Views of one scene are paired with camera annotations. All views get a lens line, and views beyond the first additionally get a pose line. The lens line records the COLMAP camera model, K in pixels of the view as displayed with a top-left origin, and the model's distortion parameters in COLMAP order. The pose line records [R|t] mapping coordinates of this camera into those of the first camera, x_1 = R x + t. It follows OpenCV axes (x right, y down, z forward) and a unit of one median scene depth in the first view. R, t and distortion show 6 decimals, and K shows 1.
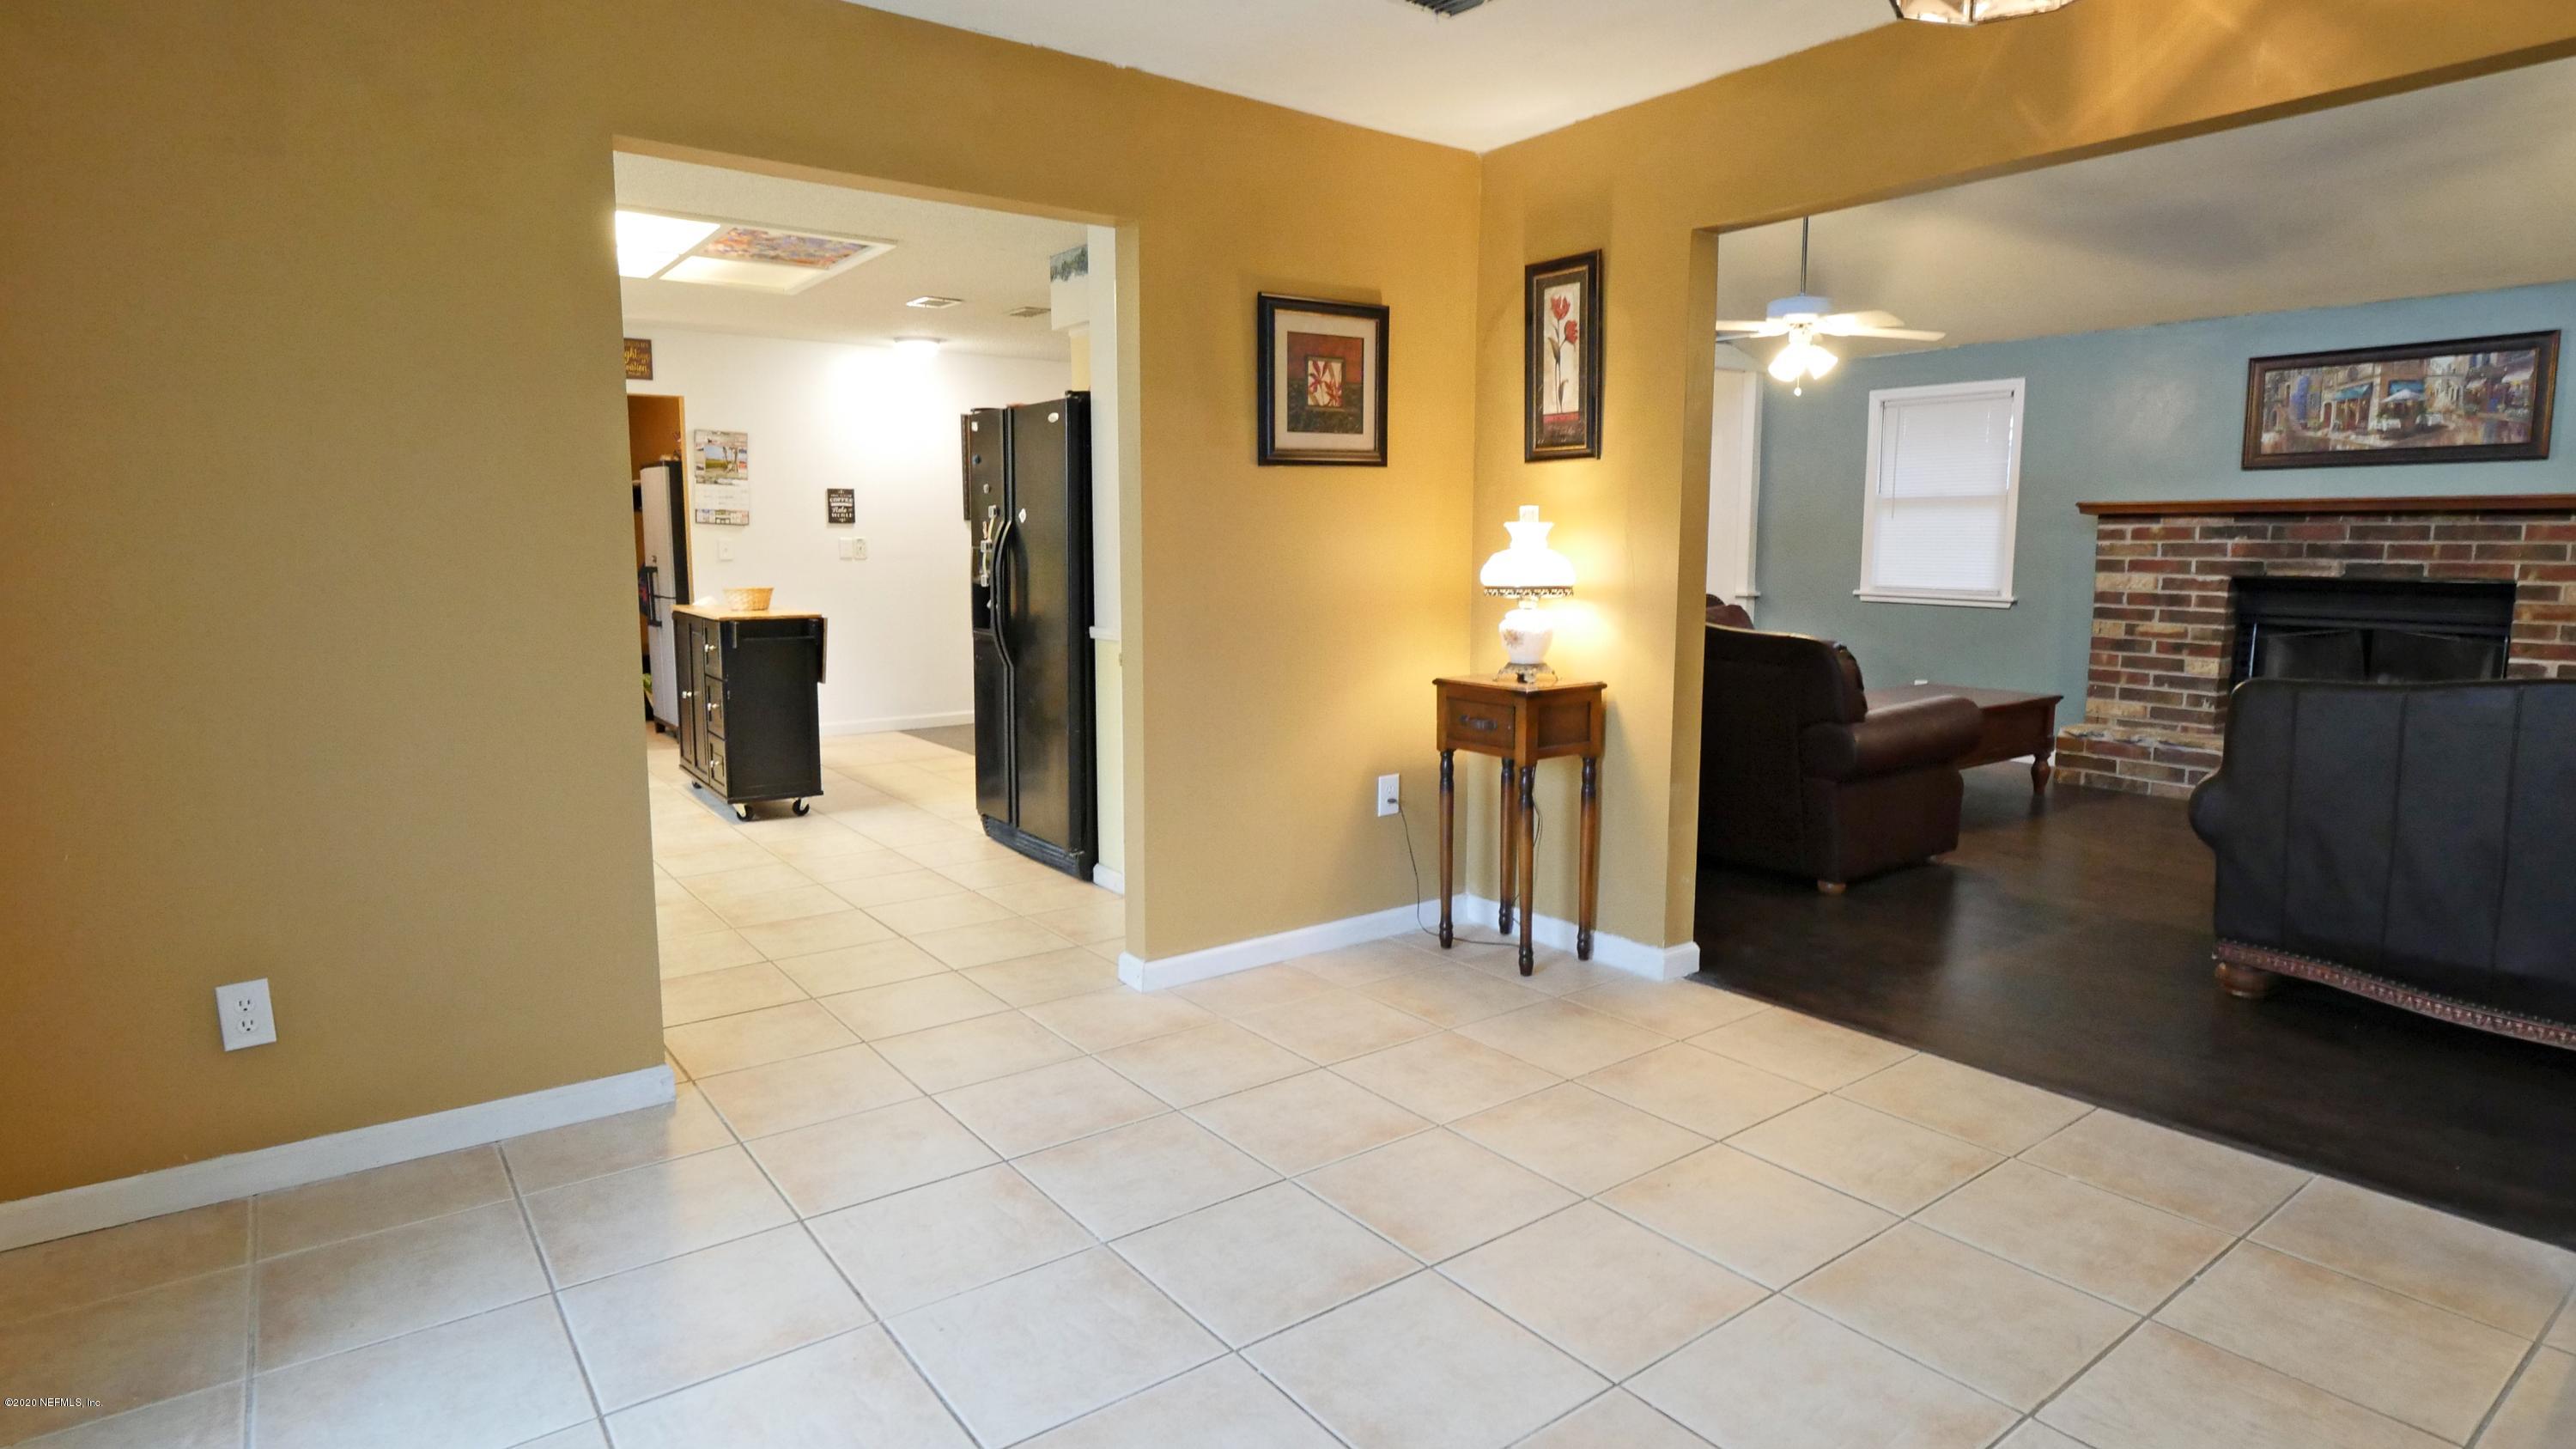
lens RADIAL K [[1370.6, 0, 1295.9], [0, 1370.6, 714.4], [0, 0, 1]] dist [-0.008908, 0.000423]
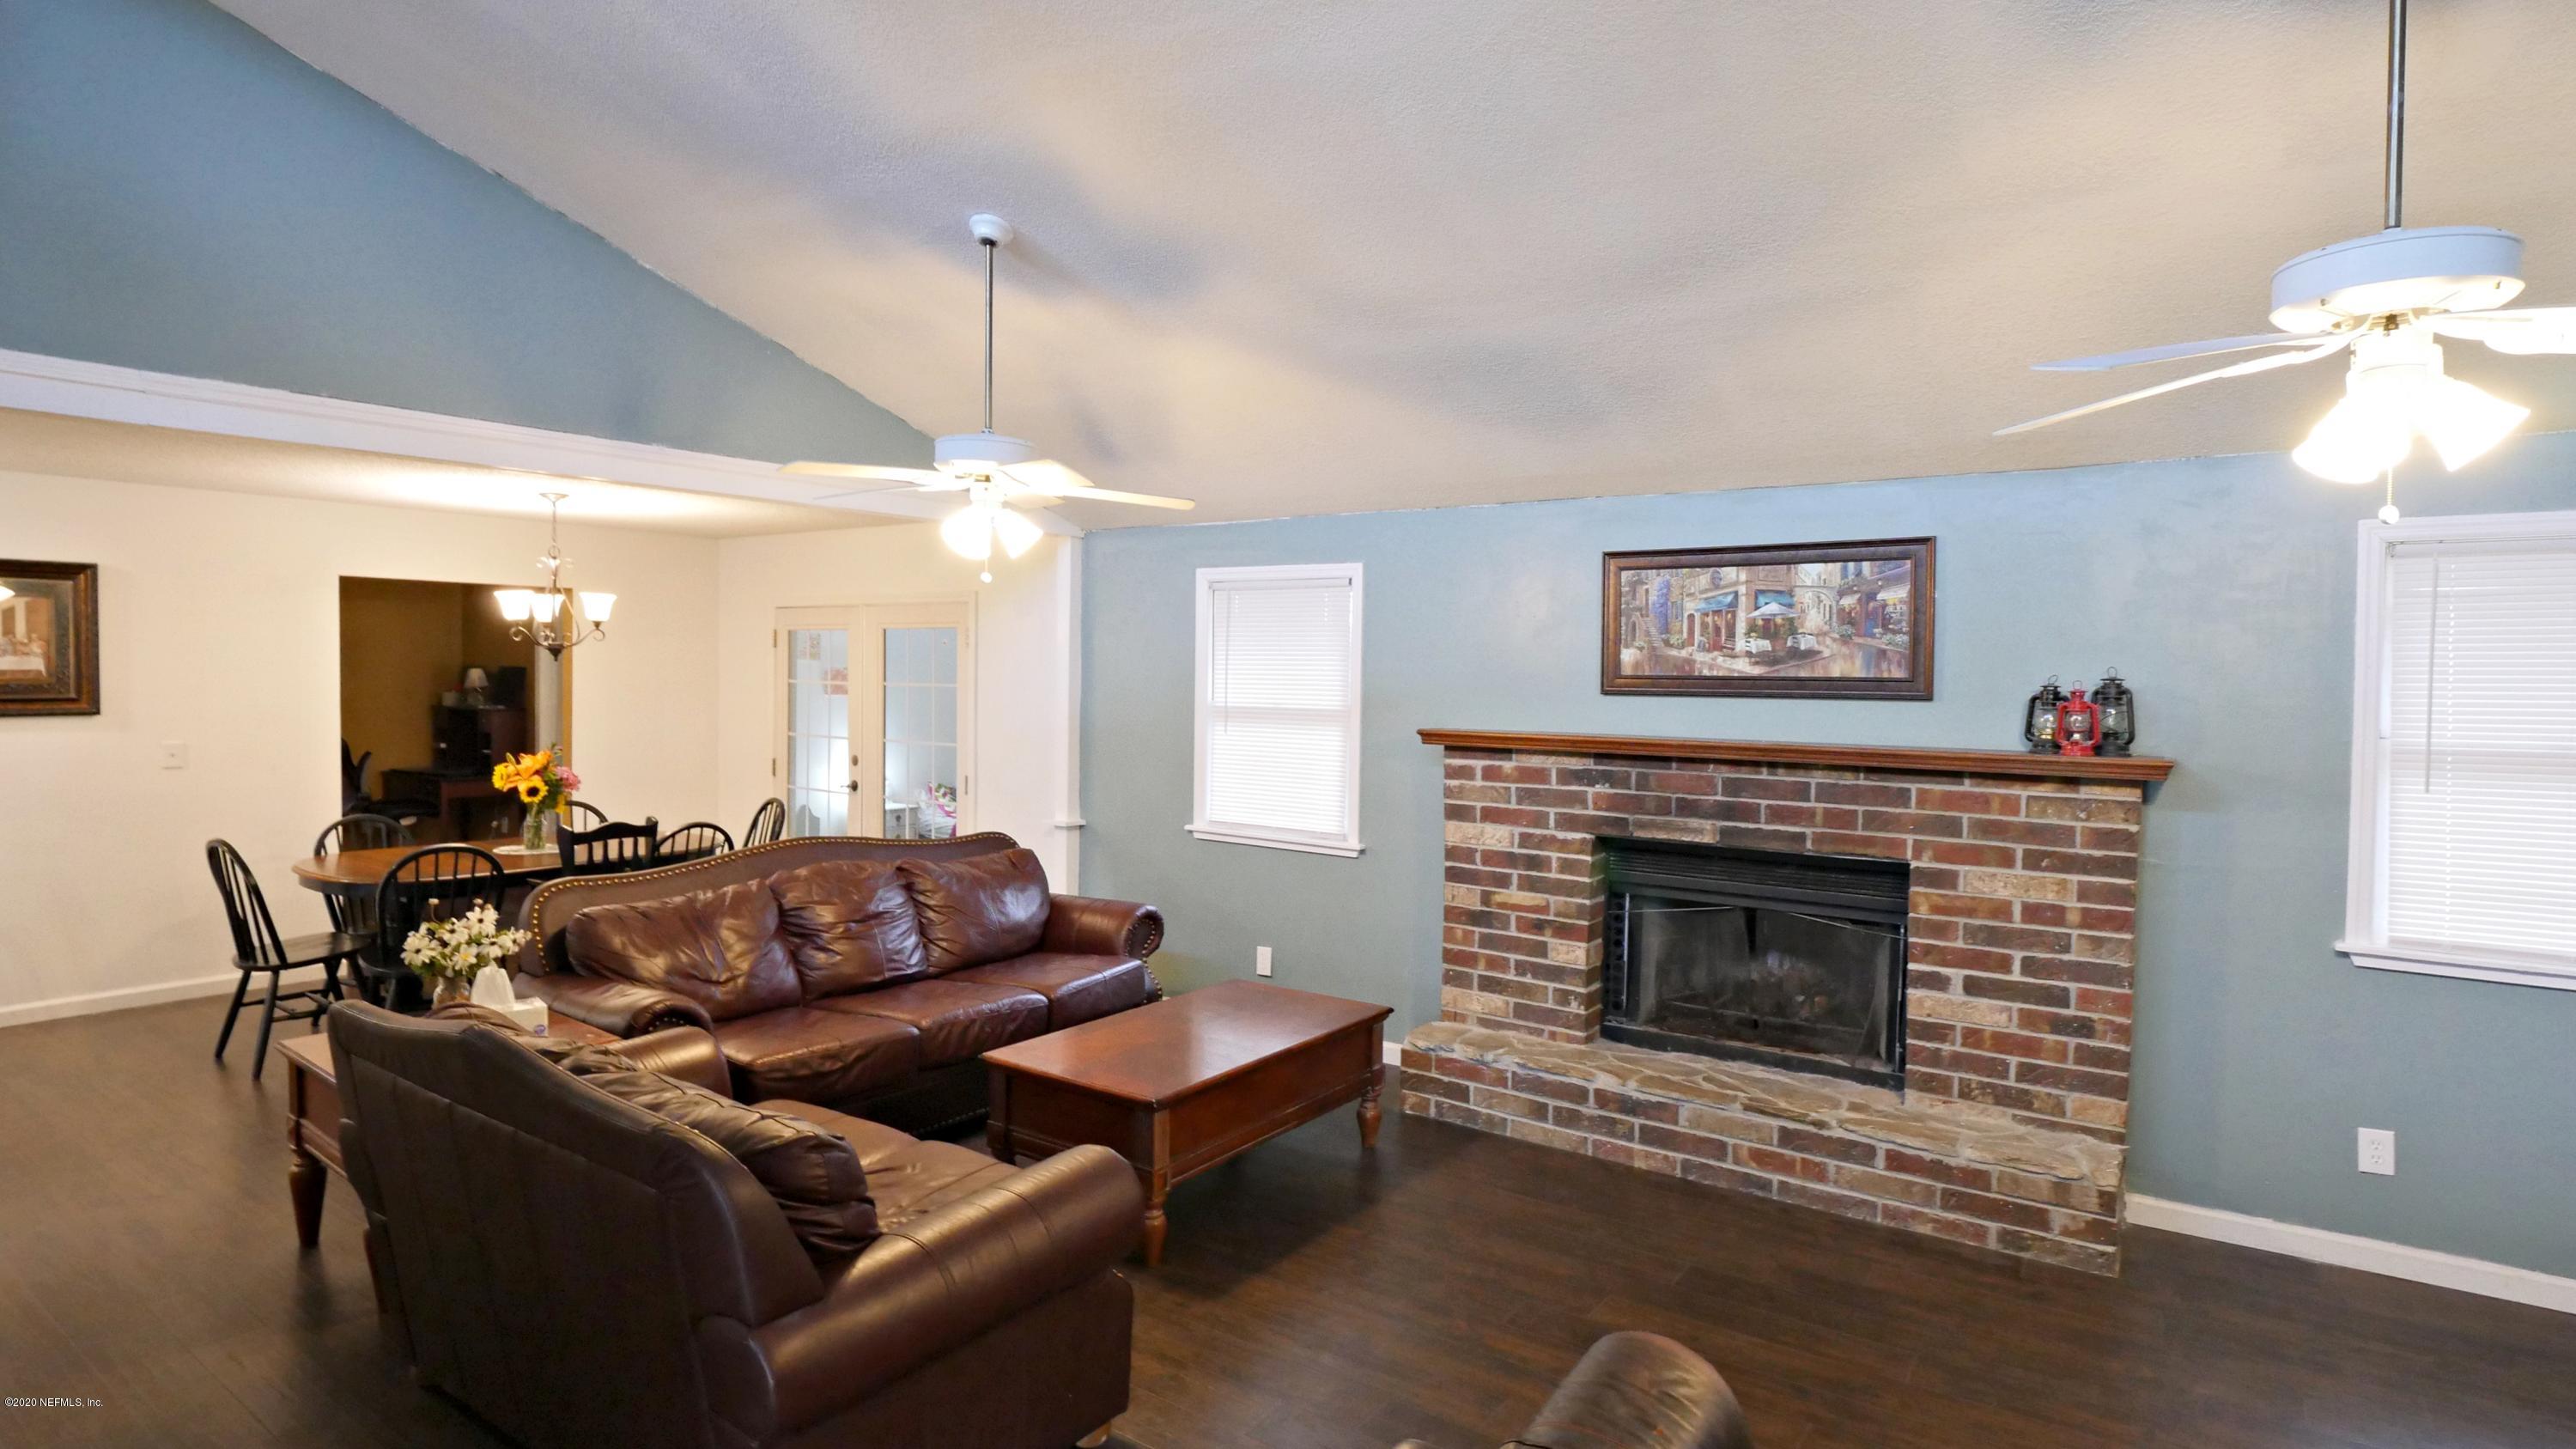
lens RADIAL K [[1292.4, 0, 1297.3], [0, 1292.4, 716.1], [0, 0, 1]] dist [-0.009136, 0.000673]
pose [[0.952250, 0.002949, 0.305305, 0.312846], [0.024815, 0.995898, -0.087019, -0.109860], [-0.304310, 0.090440, 0.948270, 0.368597]]
